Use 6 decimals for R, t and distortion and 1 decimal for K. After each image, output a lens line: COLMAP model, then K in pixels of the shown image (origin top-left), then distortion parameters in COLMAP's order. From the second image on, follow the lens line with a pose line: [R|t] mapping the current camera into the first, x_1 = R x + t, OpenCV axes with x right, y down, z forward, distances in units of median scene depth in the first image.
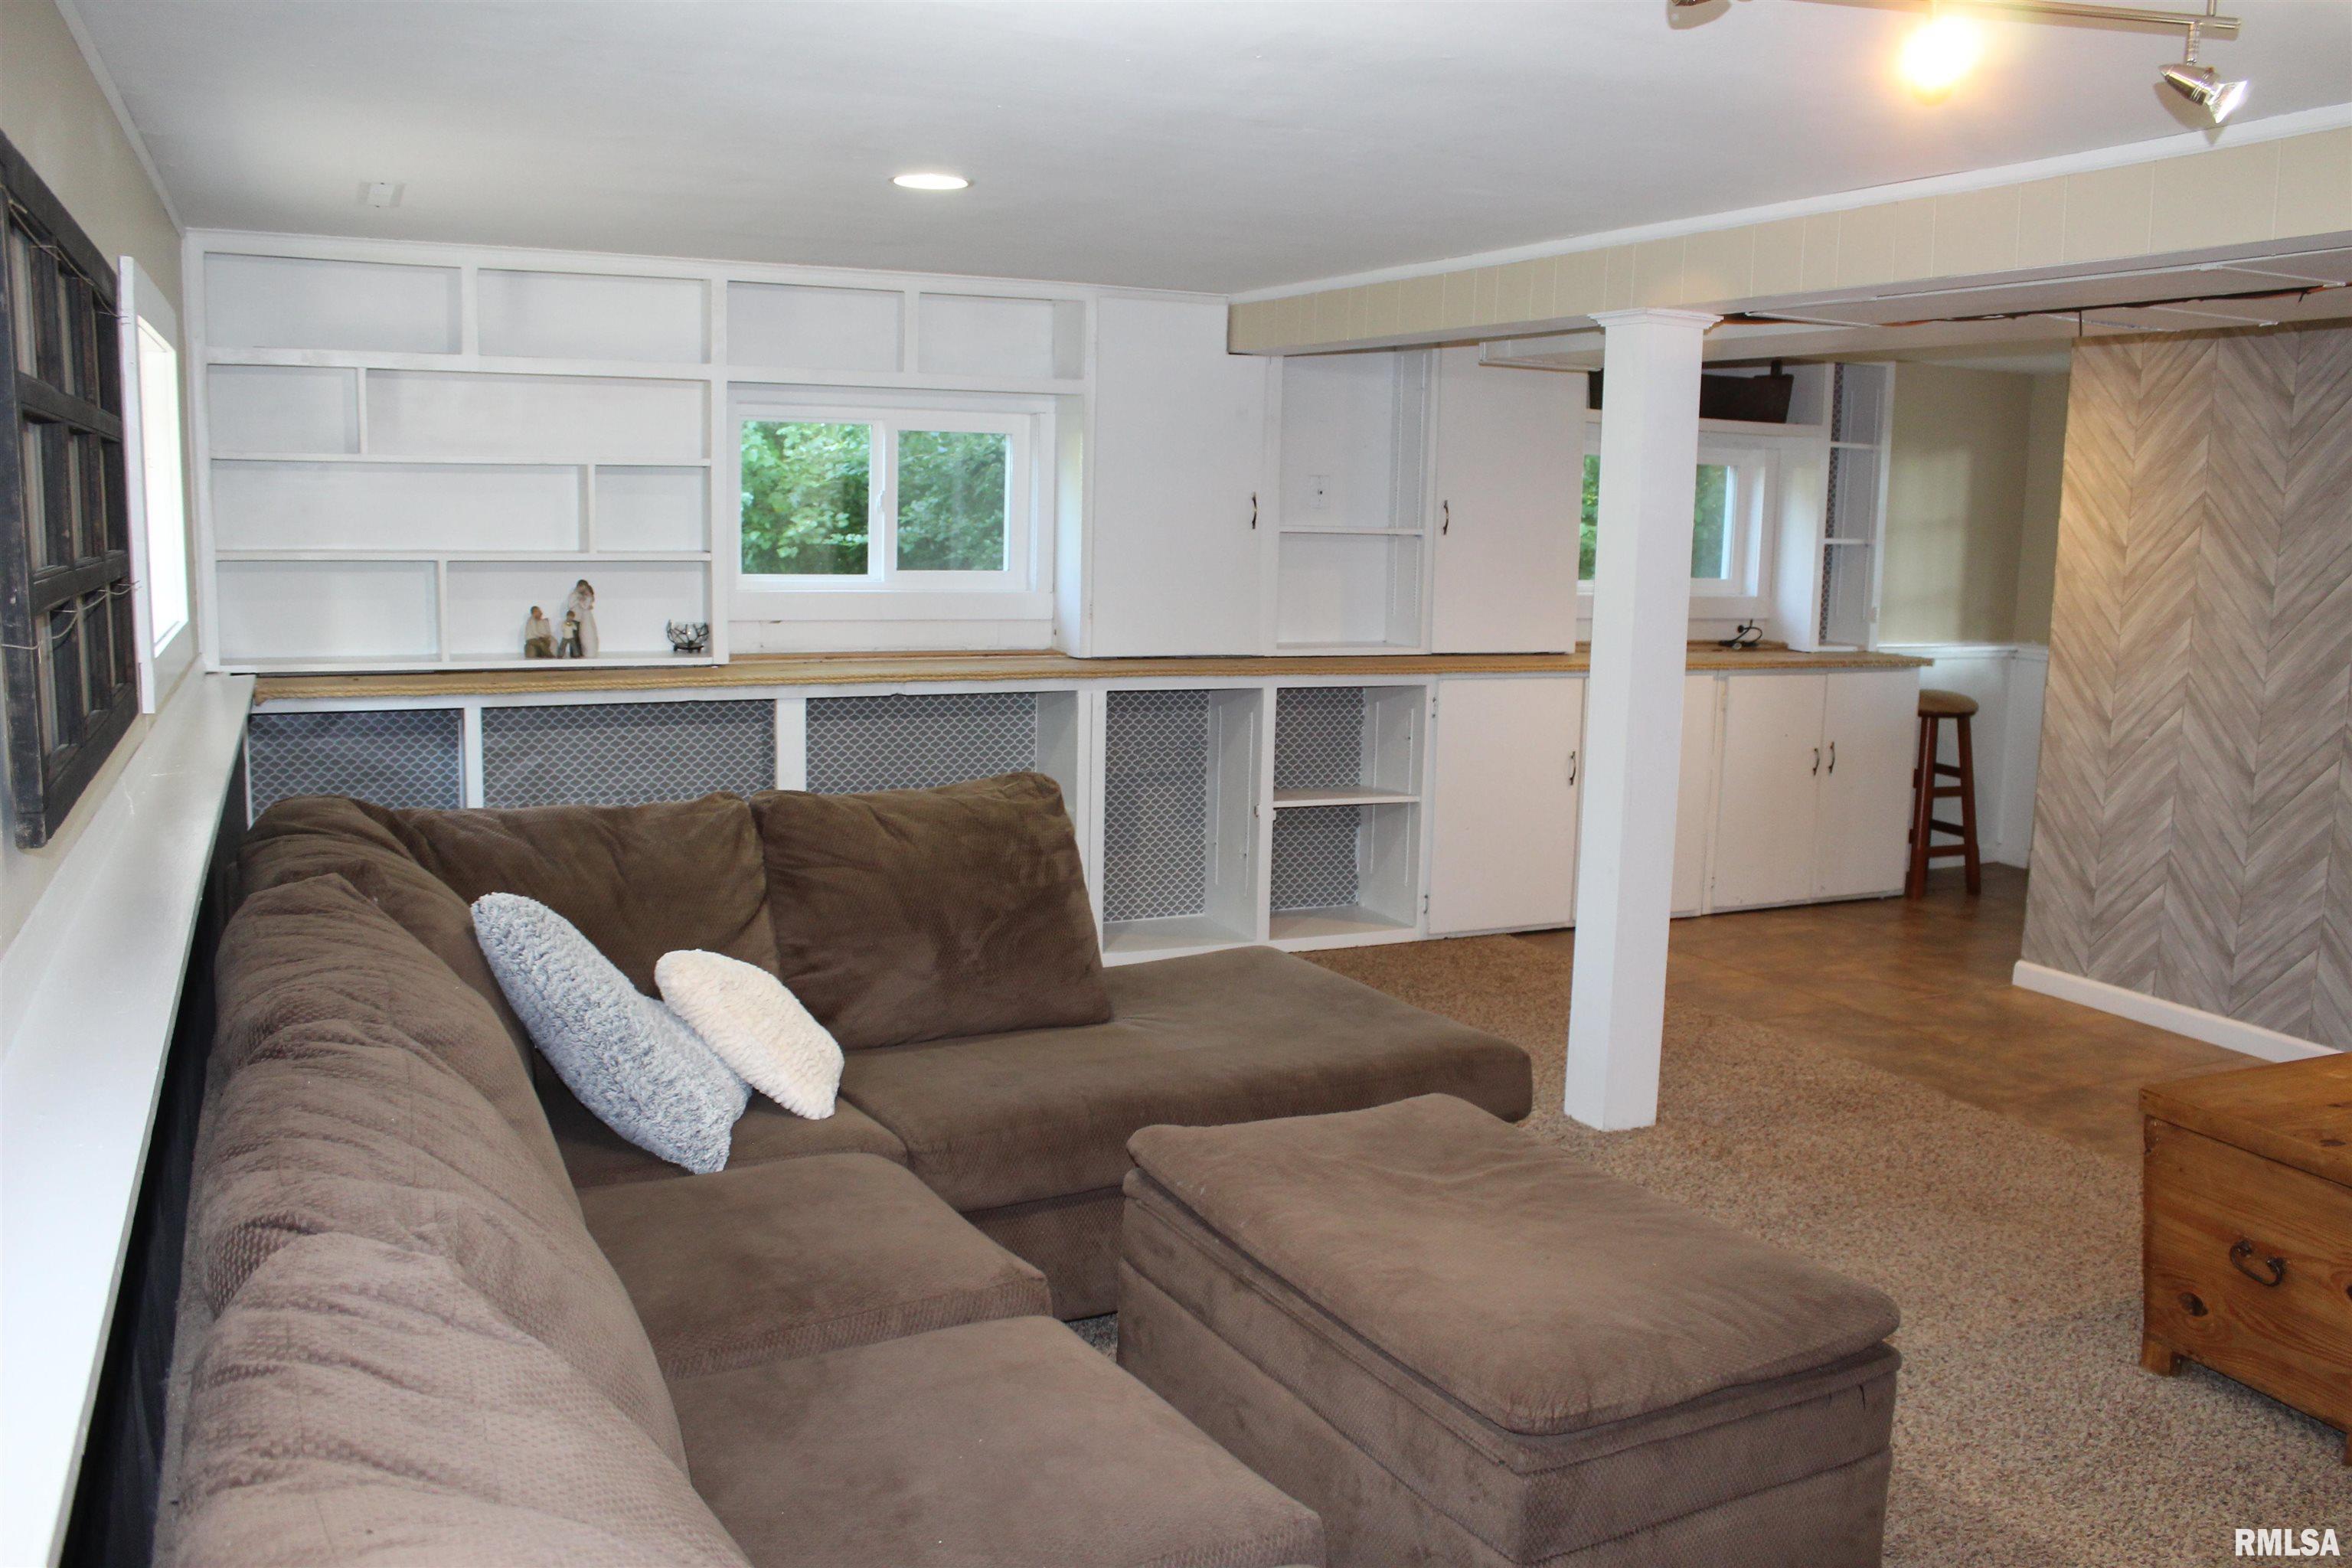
lens RADIAL K [[1969.9, 0, 1166.9], [0, 1969.9, 795.9], [0, 0, 1]] dist [-0.153043, 0.121706]
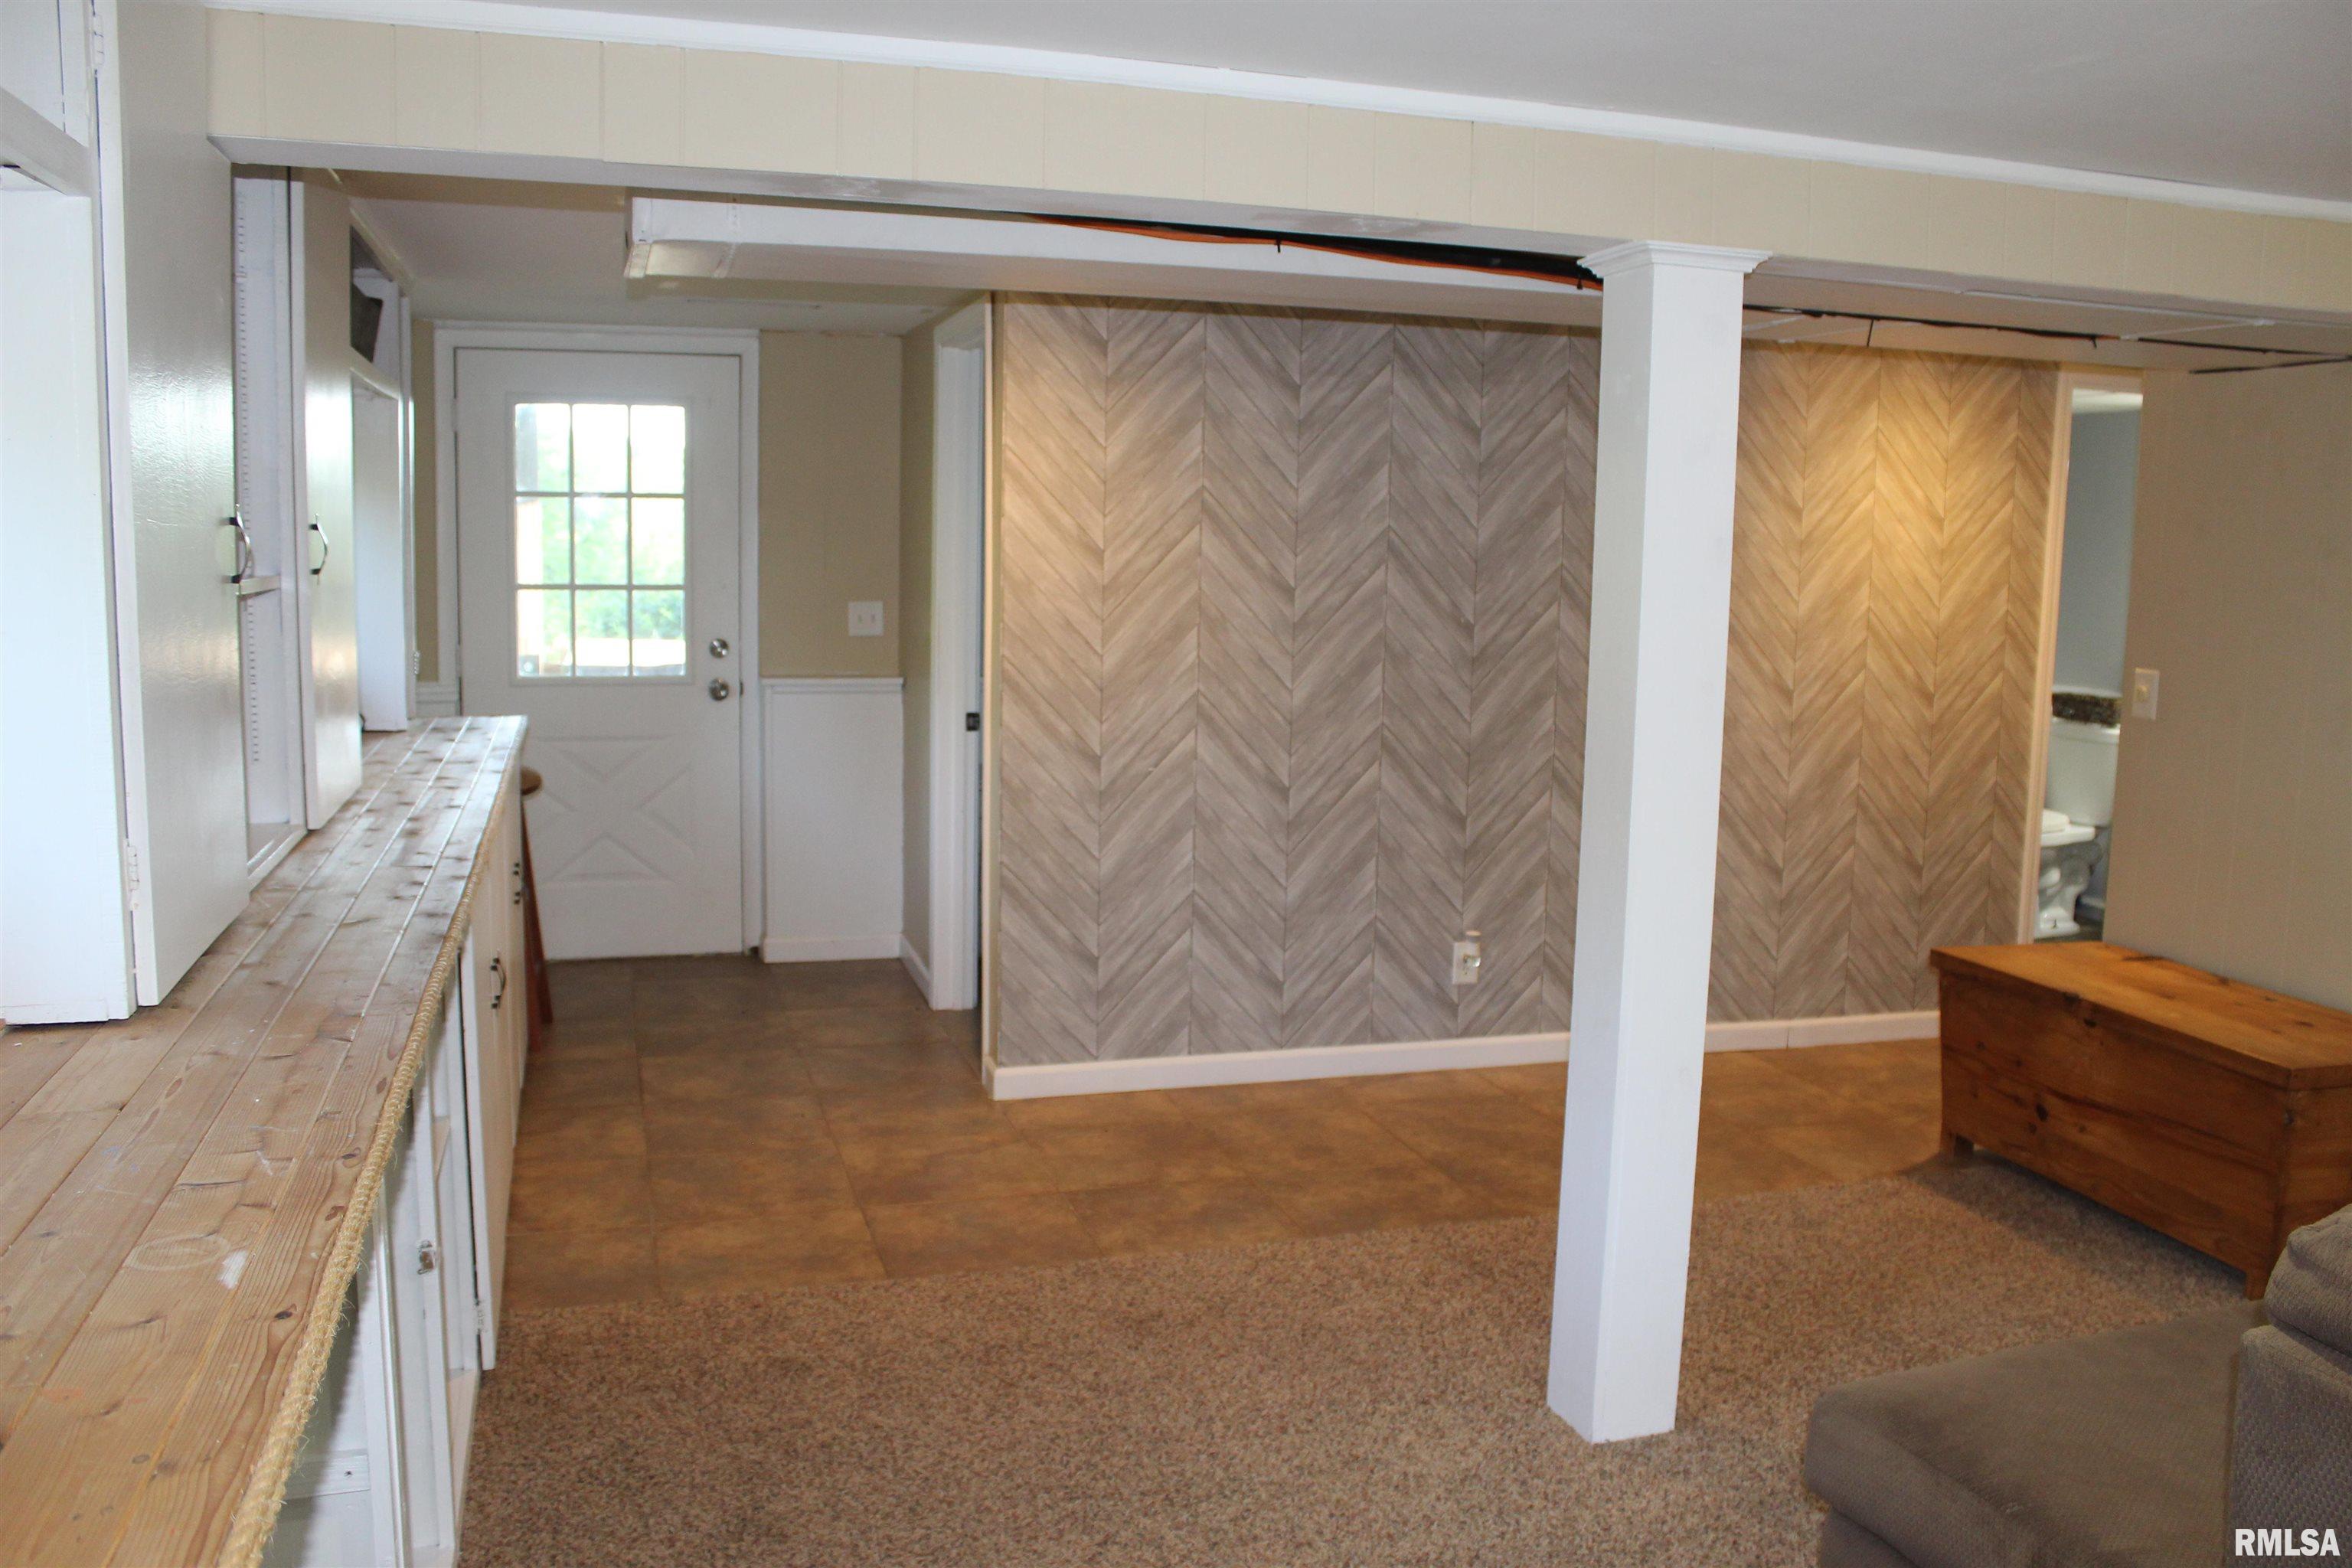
lens RADIAL K [[1969.9, 0, 1170.9], [0, 1969.9, 783.6], [0, 0, 1]] dist [-0.153043, 0.121706]
pose [[0.104683, -0.149515, 0.983202, -0.376136], [0.131222, 0.982067, 0.135371, -0.148653], [-0.985810, 0.114847, 0.122426, 0.910890]]
